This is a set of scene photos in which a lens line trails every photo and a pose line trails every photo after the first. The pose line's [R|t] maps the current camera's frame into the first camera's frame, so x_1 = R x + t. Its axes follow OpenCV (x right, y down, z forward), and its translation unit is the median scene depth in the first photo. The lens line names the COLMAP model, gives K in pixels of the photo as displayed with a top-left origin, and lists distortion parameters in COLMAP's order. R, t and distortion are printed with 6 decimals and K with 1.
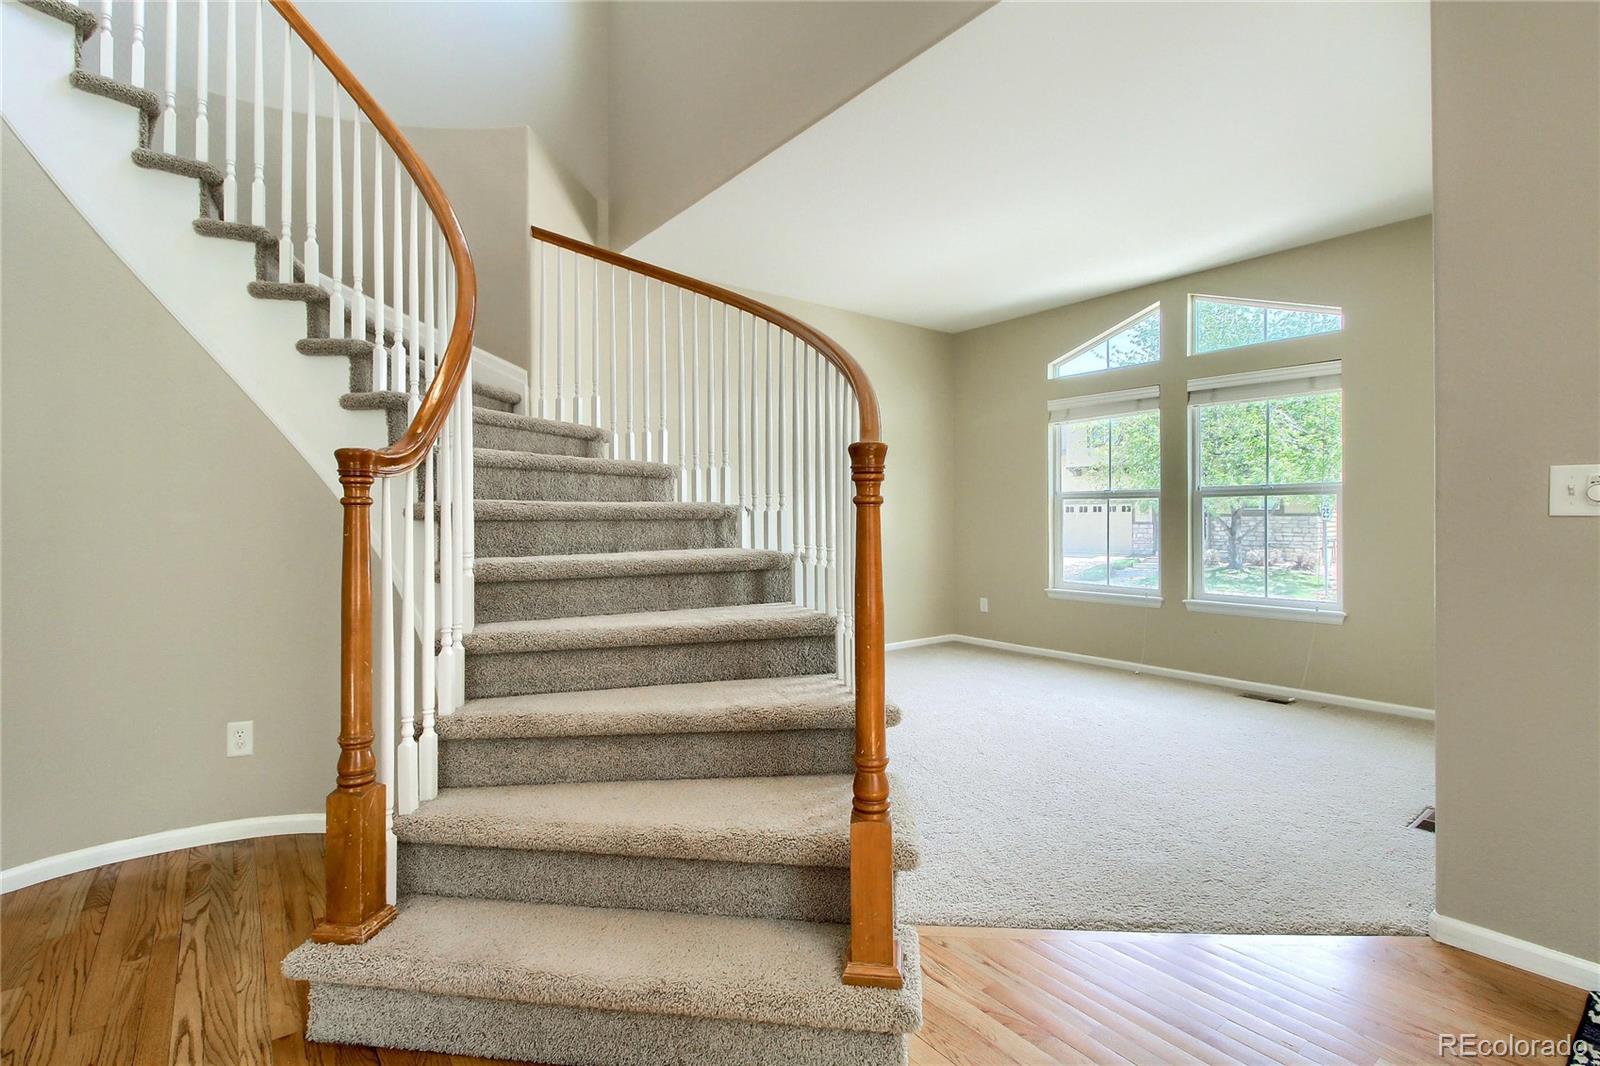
lens RADIAL K [[746.8, 0, 800.8], [0, 746.8, 518.9], [0, 0, 1]] dist [0.017687, -0.013074]
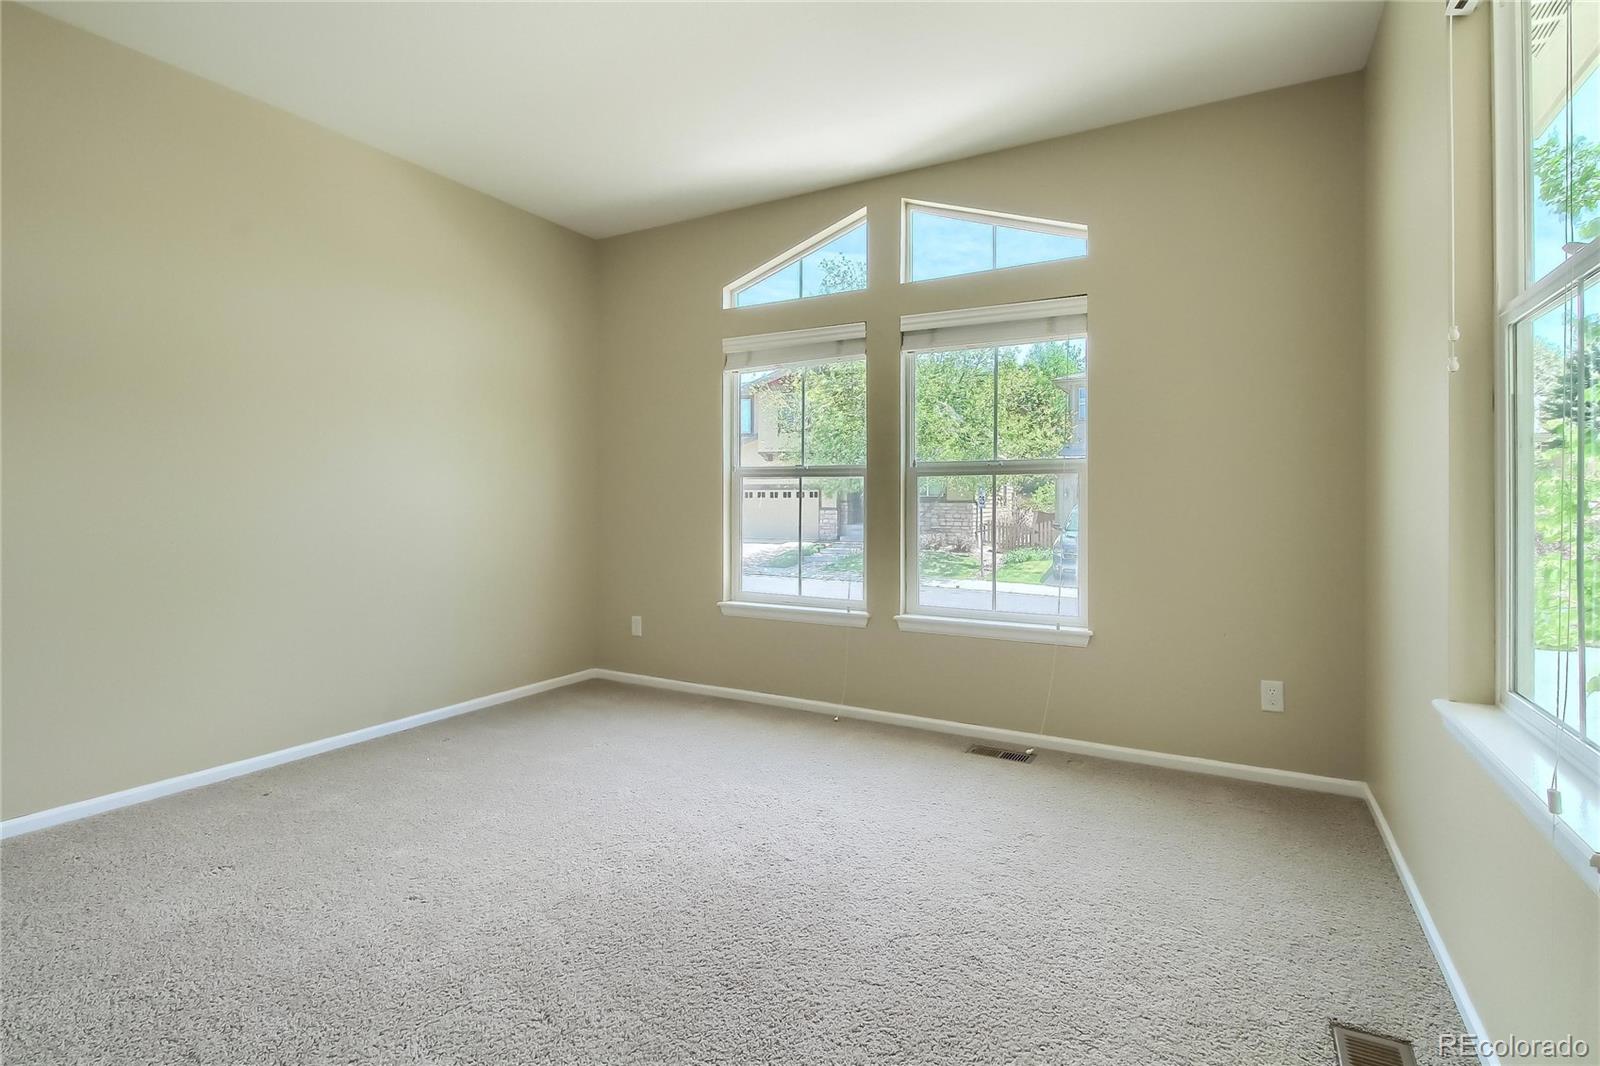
lens RADIAL K [[746.8, 0, 800.8], [0, 746.8, 518.9], [0, 0, 1]] dist [0.017687, -0.013074]
pose [[0.922897, -0.002724, 0.385037, 0.137506], [-0.005001, 0.999806, 0.019061, 0.000035], [-0.385014, -0.019517, 0.922704, 0.344887]]
